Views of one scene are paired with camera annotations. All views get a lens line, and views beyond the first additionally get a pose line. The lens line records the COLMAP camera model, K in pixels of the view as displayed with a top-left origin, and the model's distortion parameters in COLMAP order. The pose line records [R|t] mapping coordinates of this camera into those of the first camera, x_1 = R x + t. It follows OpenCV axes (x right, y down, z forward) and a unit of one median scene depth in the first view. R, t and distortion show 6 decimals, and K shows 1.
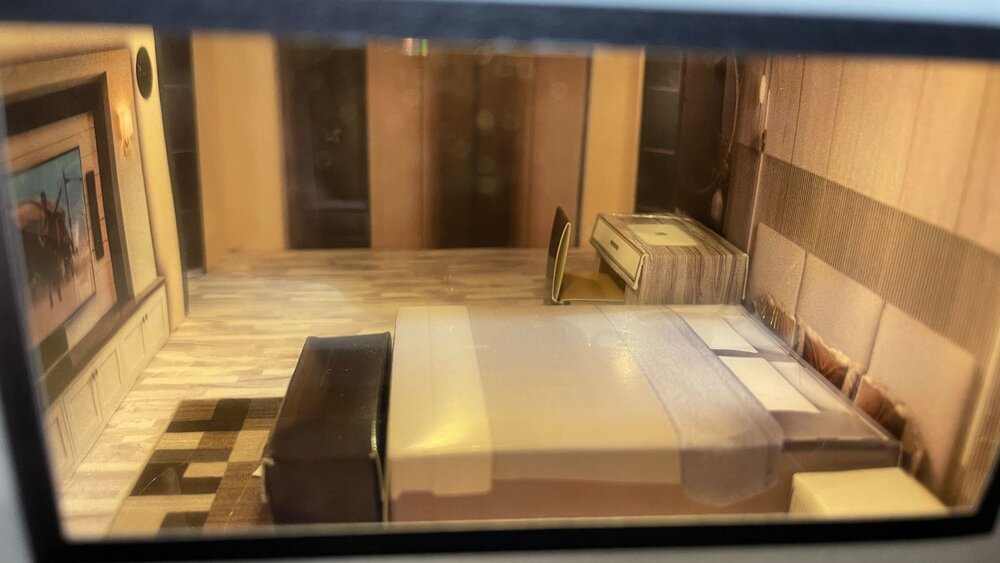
lens RADIAL K [[772.8, 0, 502.5], [0, 772.8, 278.4], [0, 0, 1]] dist [0.046920, -0.085756]
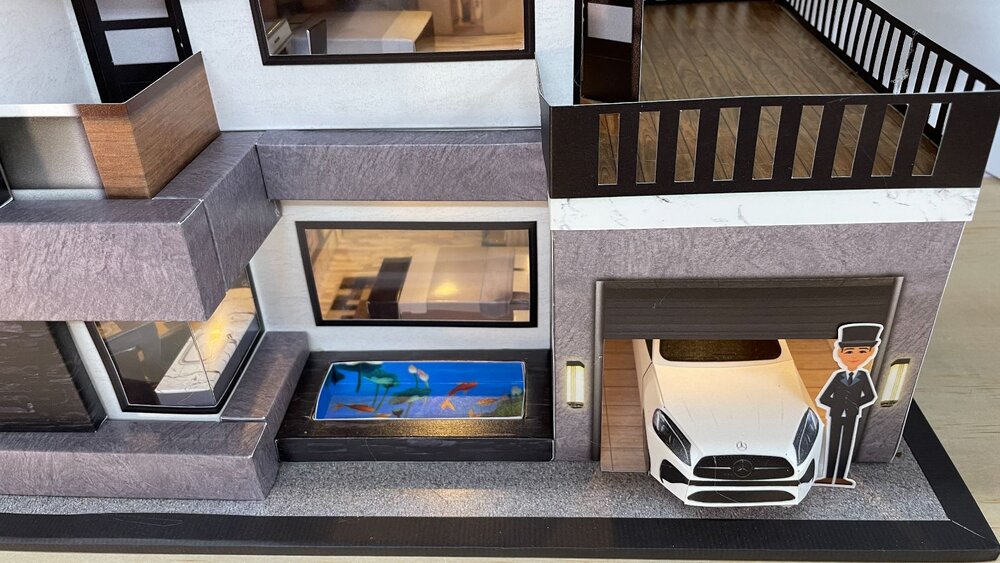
lens RADIAL K [[772.8, 0, 501.1], [0, 772.8, 282.8], [0, 0, 1]] dist [0.046920, -0.085756]
pose [[0.982610, 0.024252, -0.184091, 0.713285], [0.019343, 0.972669, 0.231387, -0.496703], [0.184671, -0.230924, 0.955286, -1.692769]]
